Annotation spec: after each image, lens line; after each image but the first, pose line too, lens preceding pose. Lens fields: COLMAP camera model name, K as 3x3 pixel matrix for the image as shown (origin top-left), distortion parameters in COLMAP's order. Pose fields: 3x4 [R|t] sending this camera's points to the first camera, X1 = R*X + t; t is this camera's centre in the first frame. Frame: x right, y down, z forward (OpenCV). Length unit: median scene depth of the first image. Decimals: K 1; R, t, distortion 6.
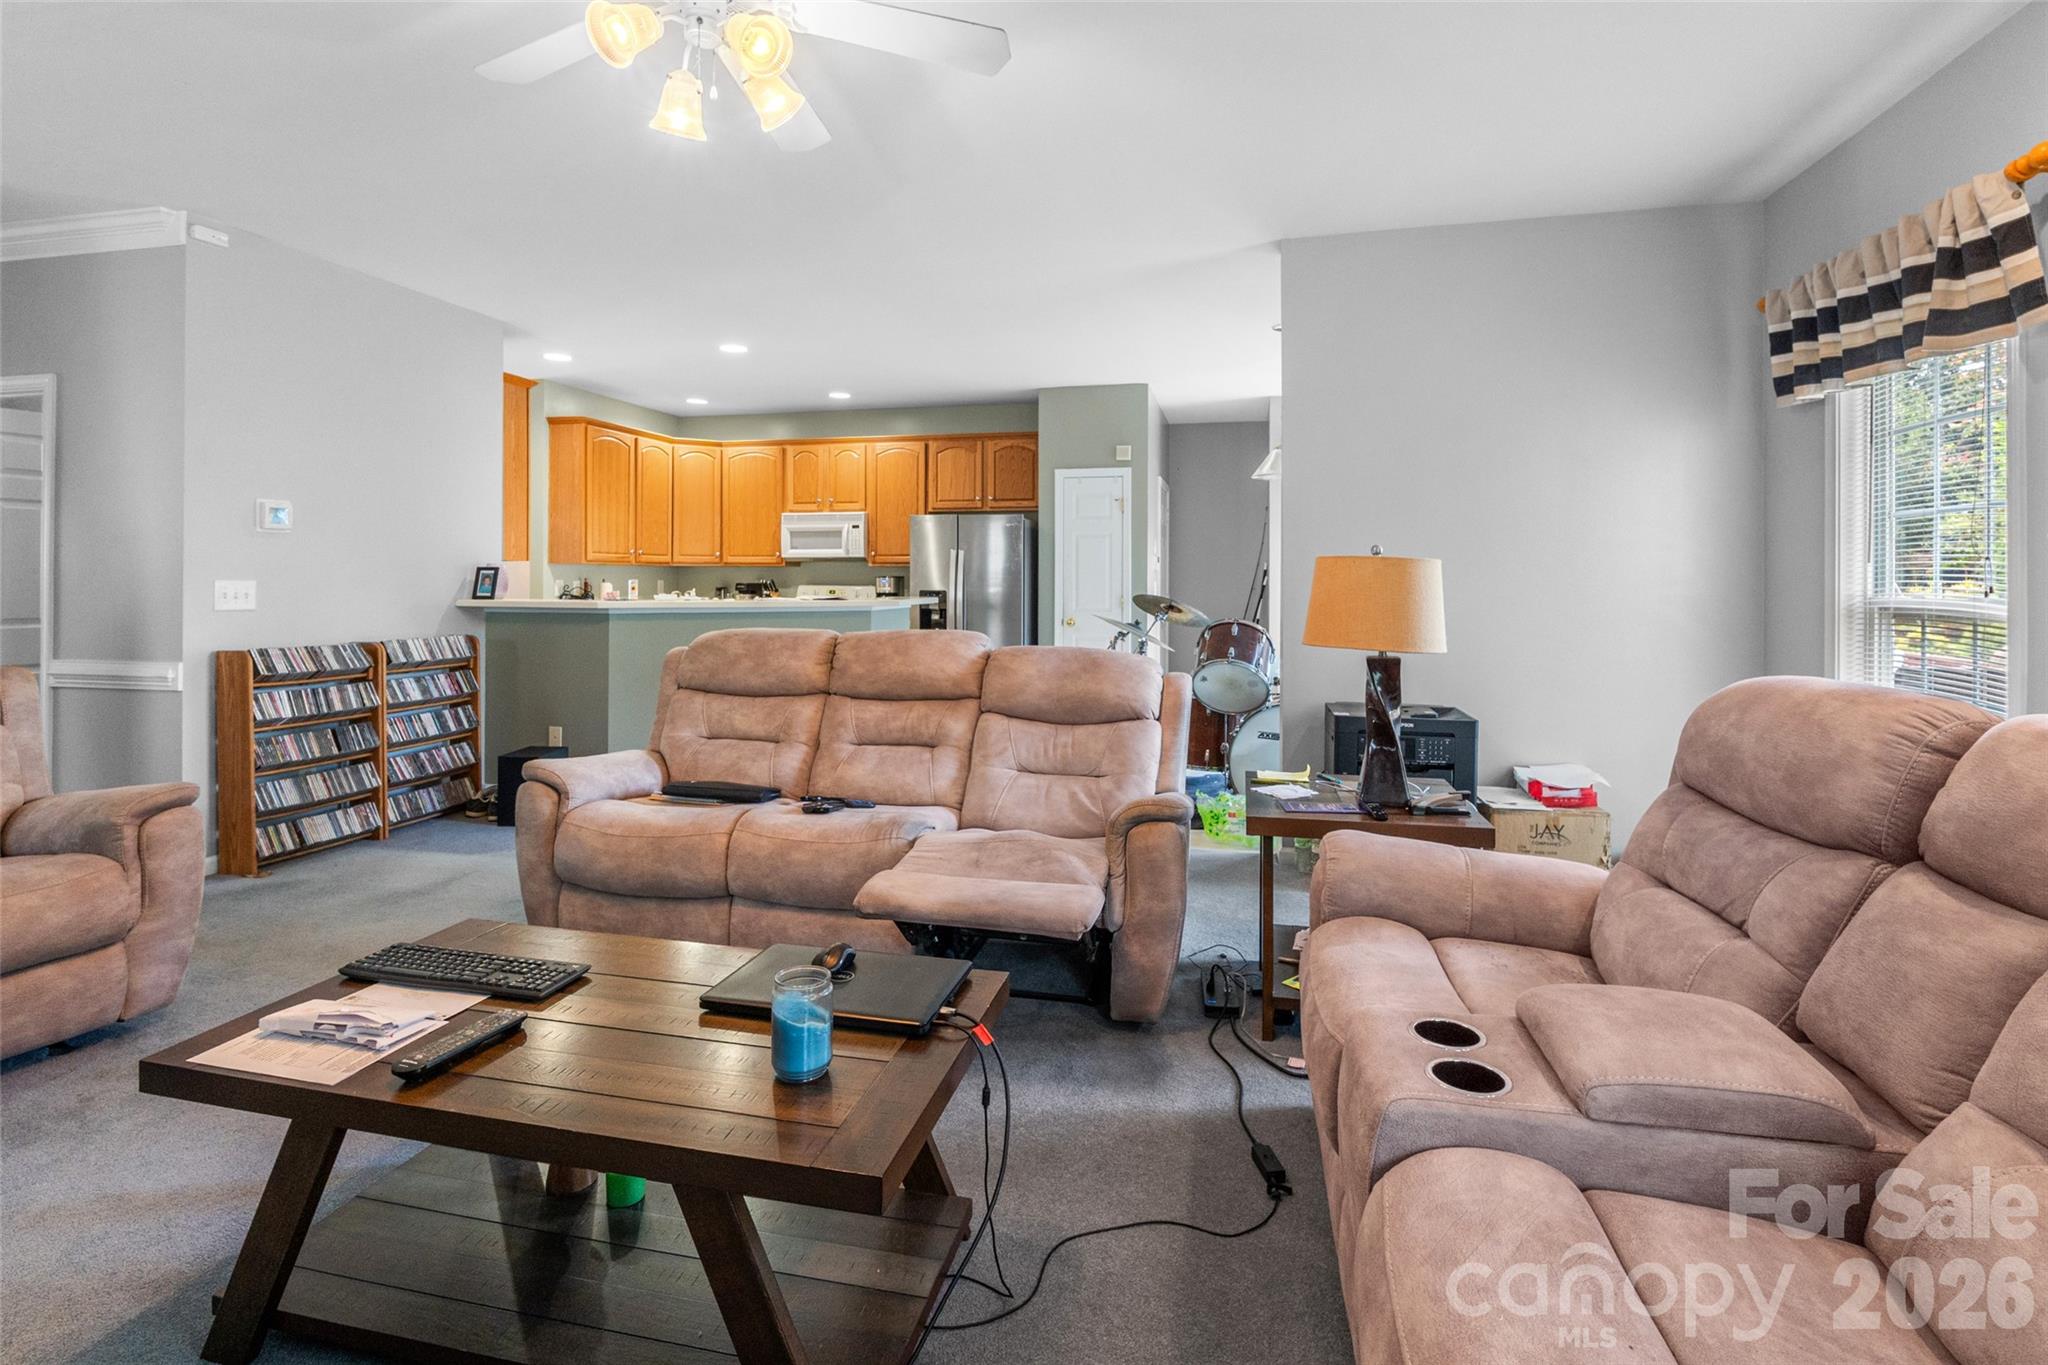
lens RADIAL K [[990.1, 0, 1018.7], [0, 990.1, 580.3], [0, 0, 1]] dist [-0.000564, 0.000041]
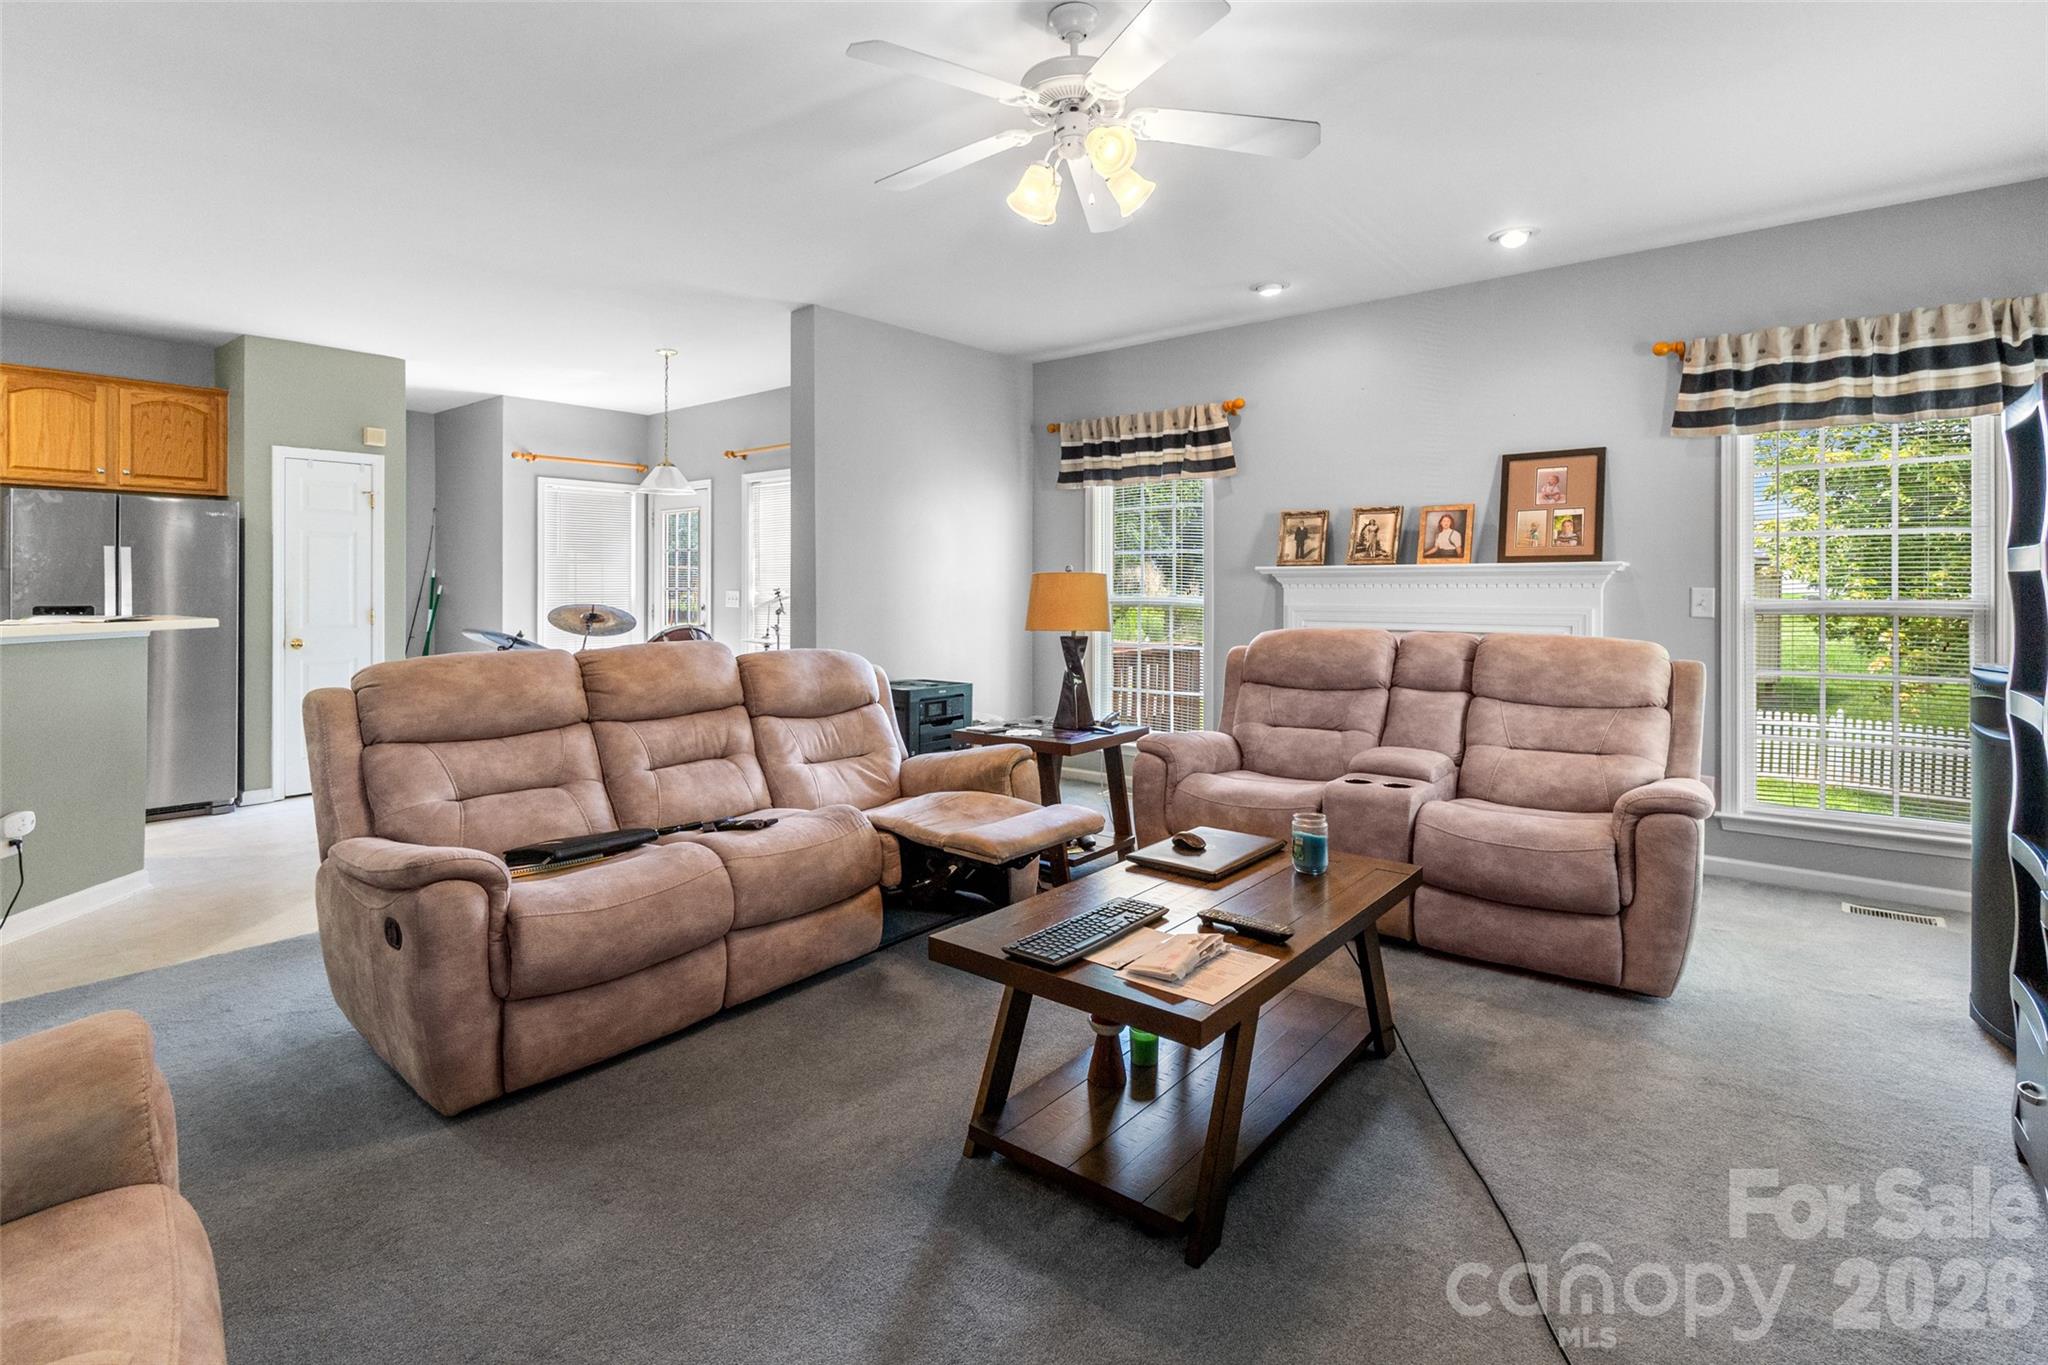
lens RADIAL K [[981.5, 0, 1029.2], [0, 981.5, 605.1], [0, 0, 1]] dist [-0.003438, -0.000653]
pose [[0.427731, -0.020485, 0.903674, -0.852811], [0.003313, 0.999772, 0.021095, -0.004266], [-0.903900, -0.006030, 0.427701, 0.305203]]
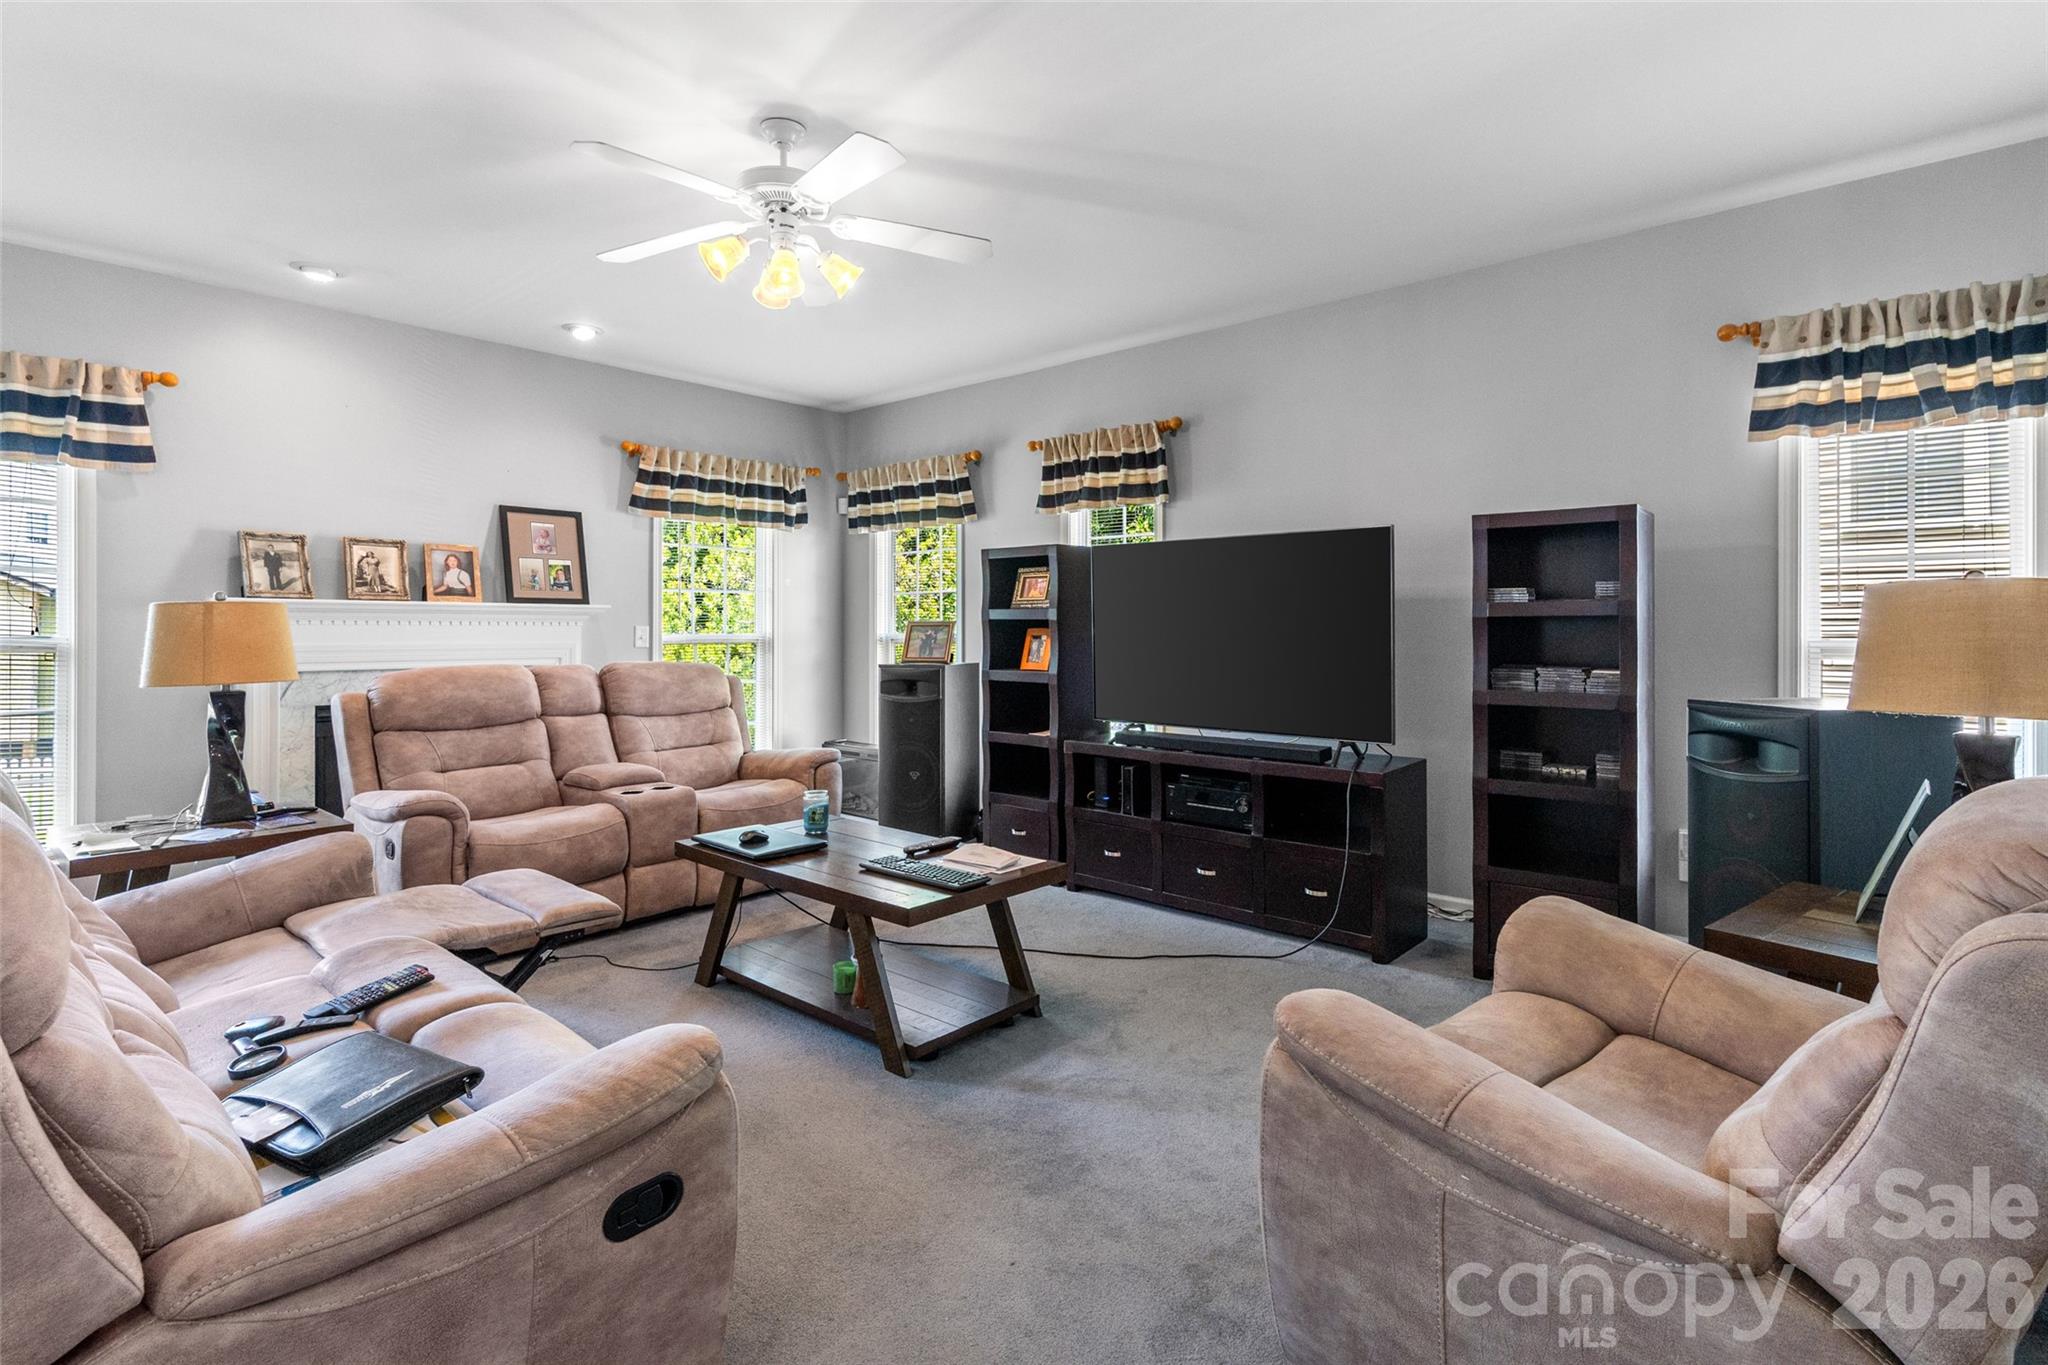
lens RADIAL K [[986.0, 0, 1039.4], [0, 986.0, 630.6], [0, 0, 1]] dist [-0.001522, -0.000208]
pose [[-0.888673, -0.005055, 0.458514, -0.764552], [-0.003923, 0.999986, 0.003421, 0.001689], [-0.458525, 0.001242, -0.888680, 1.226102]]
